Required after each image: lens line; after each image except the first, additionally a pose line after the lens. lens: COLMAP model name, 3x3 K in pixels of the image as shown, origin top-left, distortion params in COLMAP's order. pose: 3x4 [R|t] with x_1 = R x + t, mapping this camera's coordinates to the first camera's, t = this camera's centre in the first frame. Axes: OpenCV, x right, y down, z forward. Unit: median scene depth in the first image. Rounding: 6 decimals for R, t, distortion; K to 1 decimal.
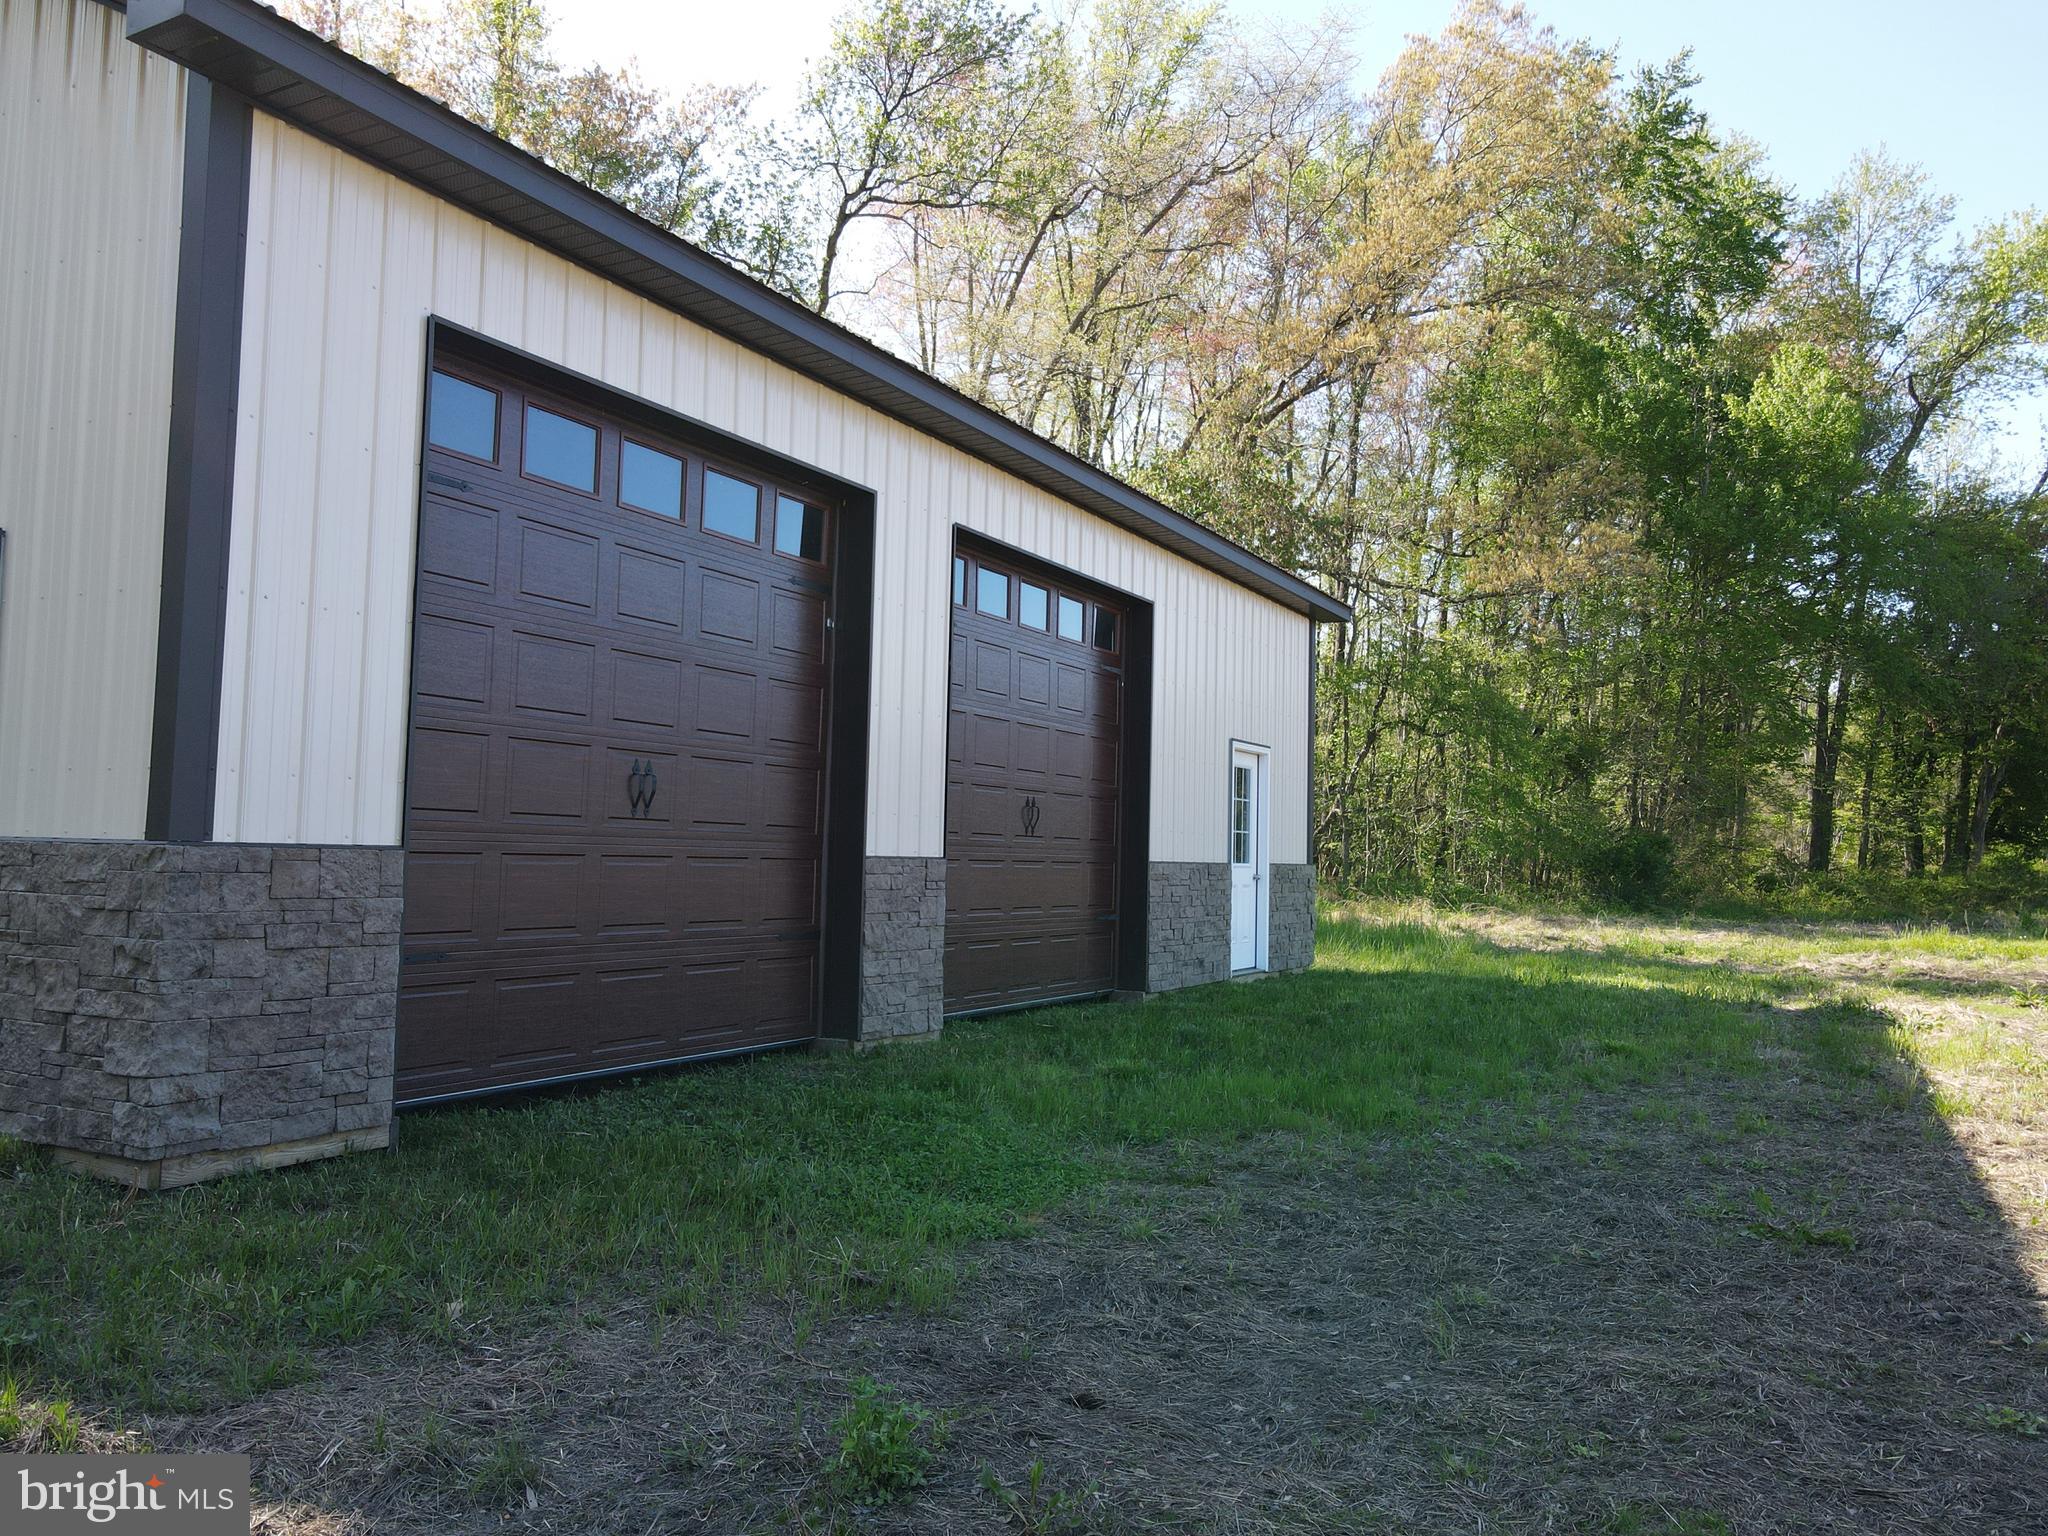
lens RADIAL K [[1520.1, 0, 996.6], [0, 1520.1, 811.0], [0, 0, 1]] dist [0.015924, 0.010399]
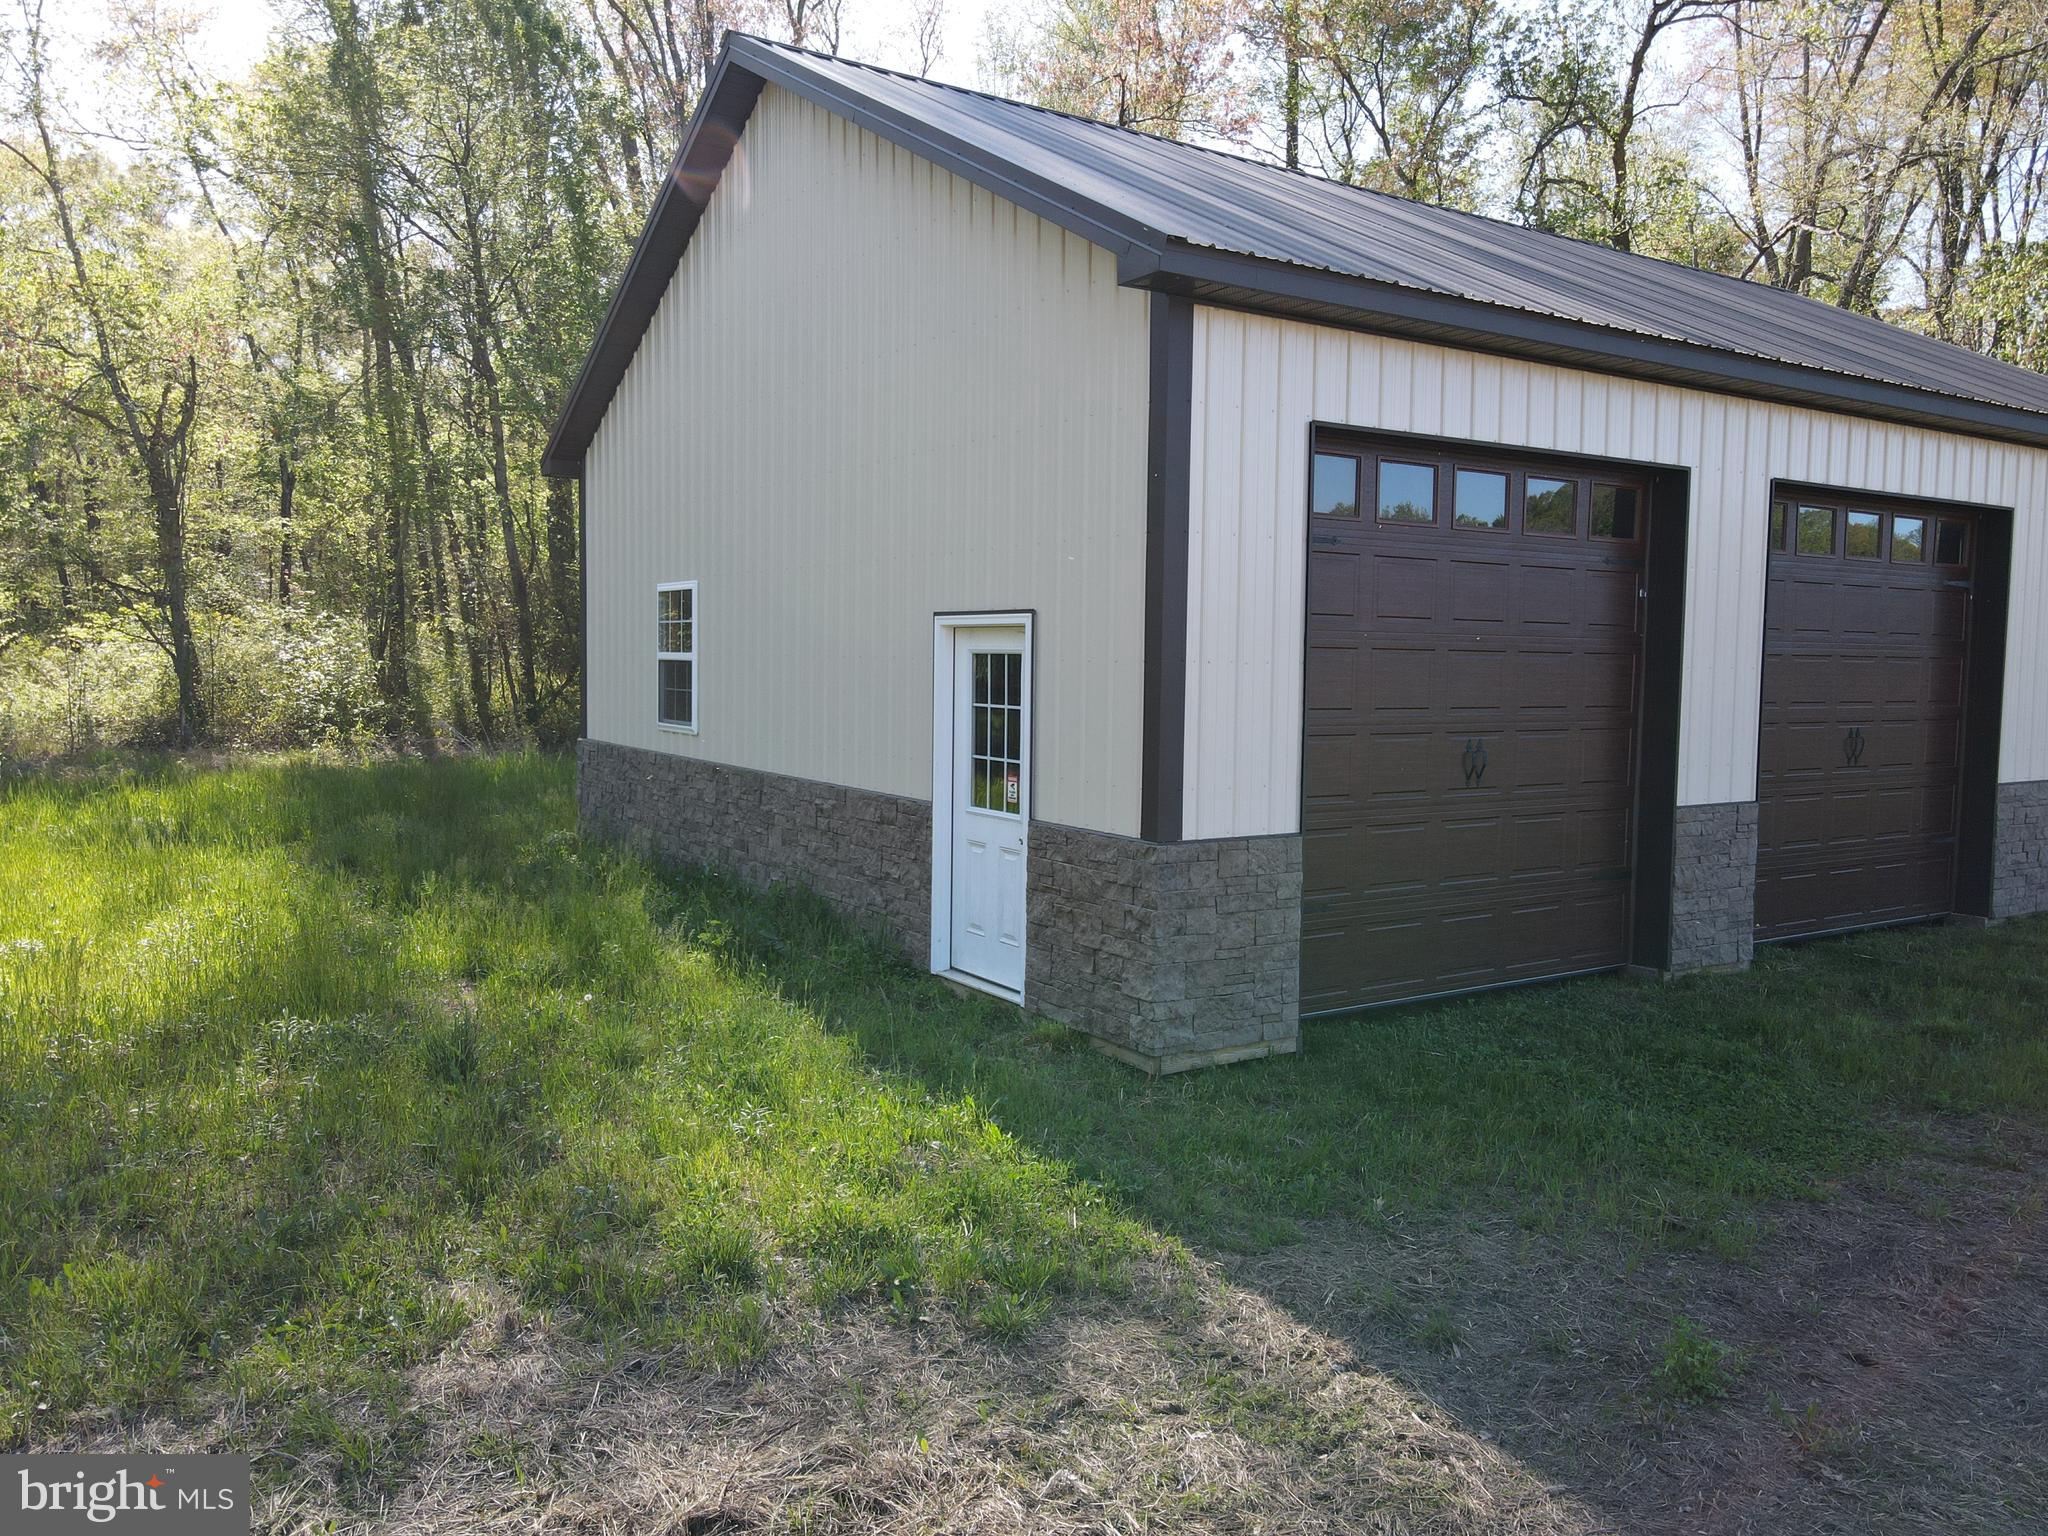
lens RADIAL K [[1439.3, 0, 997.2], [0, 1439.3, 804.5], [0, 0, 1]] dist [0.001608, 0.003462]
pose [[0.867003, 0.017107, -0.498009, 0.012766], [0.034406, 0.994970, 0.094077, -0.143949], [0.497114, -0.098699, 0.862054, -0.251917]]
